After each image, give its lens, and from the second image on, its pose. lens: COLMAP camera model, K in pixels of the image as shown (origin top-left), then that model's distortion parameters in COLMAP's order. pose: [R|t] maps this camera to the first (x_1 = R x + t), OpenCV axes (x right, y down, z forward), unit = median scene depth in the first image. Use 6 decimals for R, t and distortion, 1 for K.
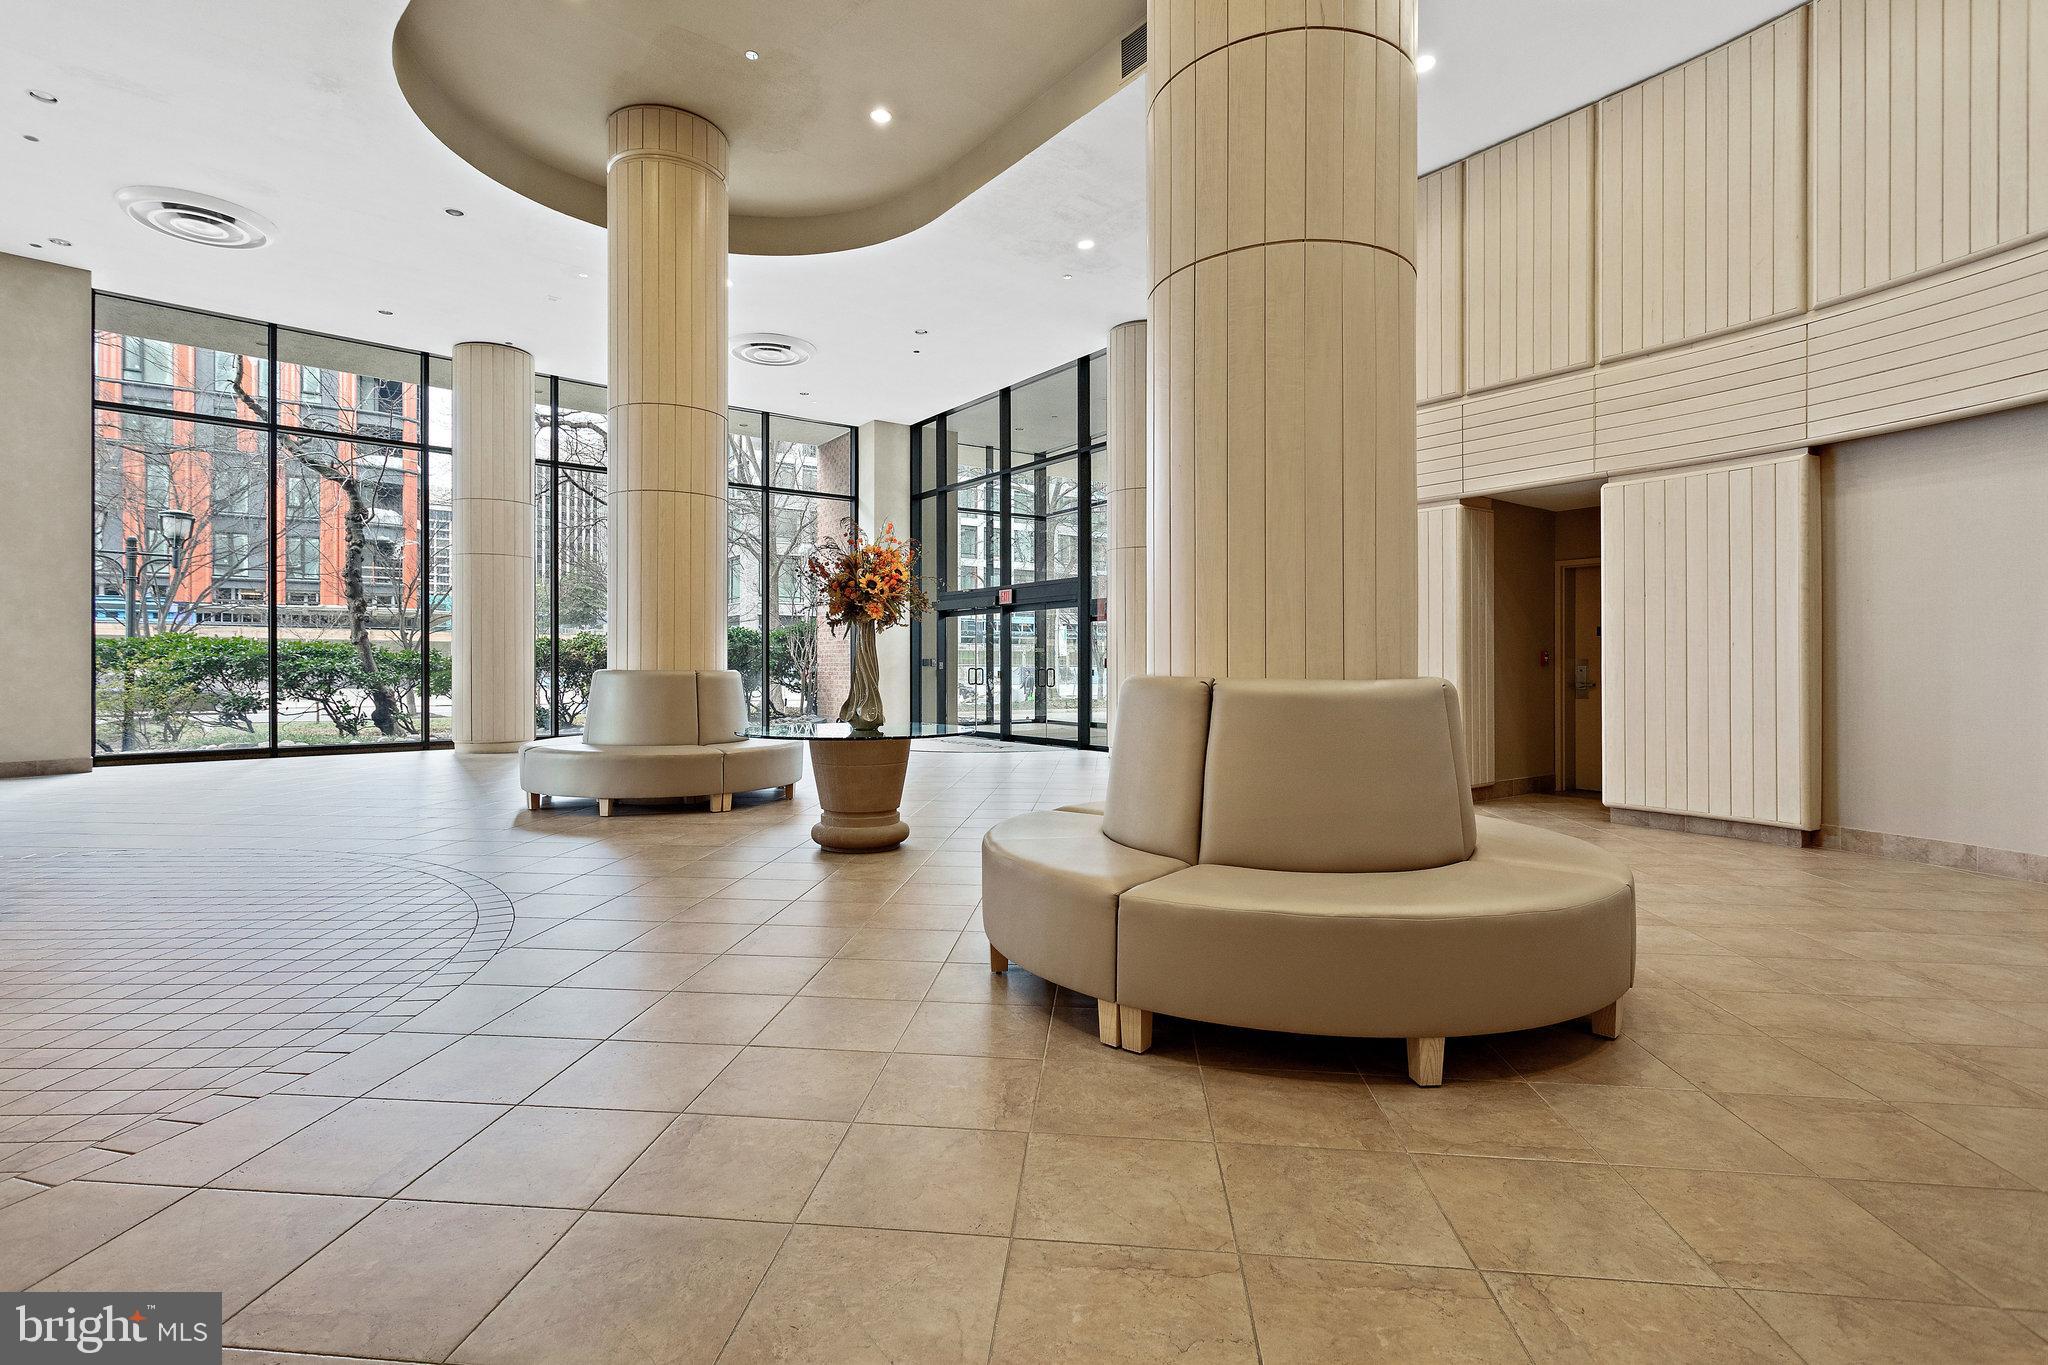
lens RADIAL K [[980.6, 0, 1020.8], [0, 980.6, 661.6], [0, 0, 1]] dist [0.007589, 0.000379]
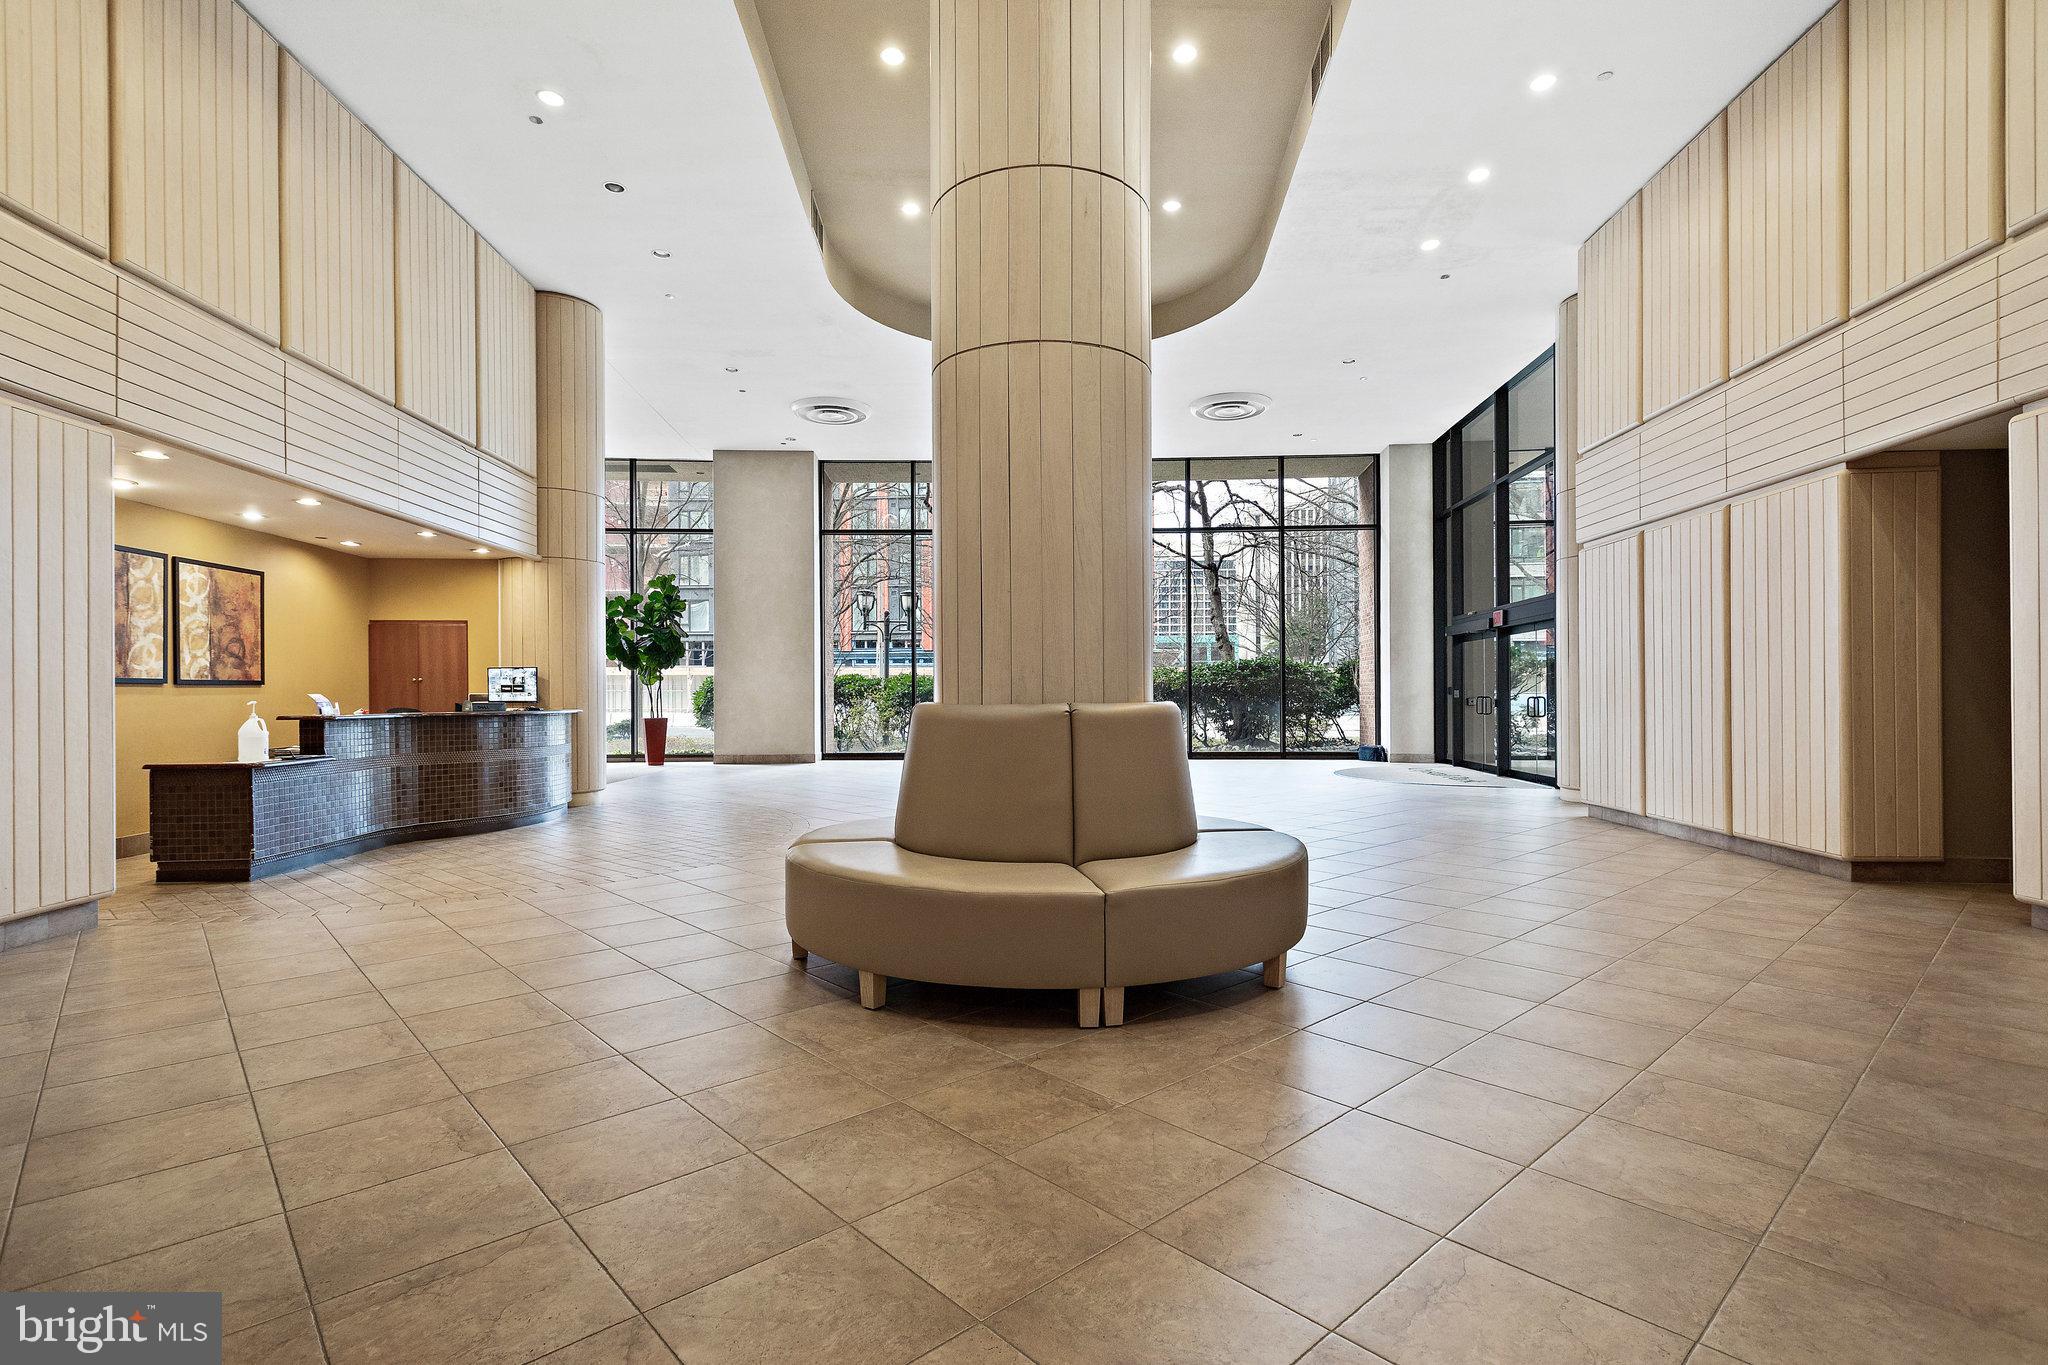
lens RADIAL K [[981.9, 0, 1024.0], [0, 981.9, 682.5], [0, 0, 1]] dist [0.007168, 0.000887]
pose [[0.745875, -0.011757, -0.665982, 0.534293], [0.005487, 0.999919, -0.011507, 0.003226], [0.666064, 0.004928, 0.745879, 0.054380]]
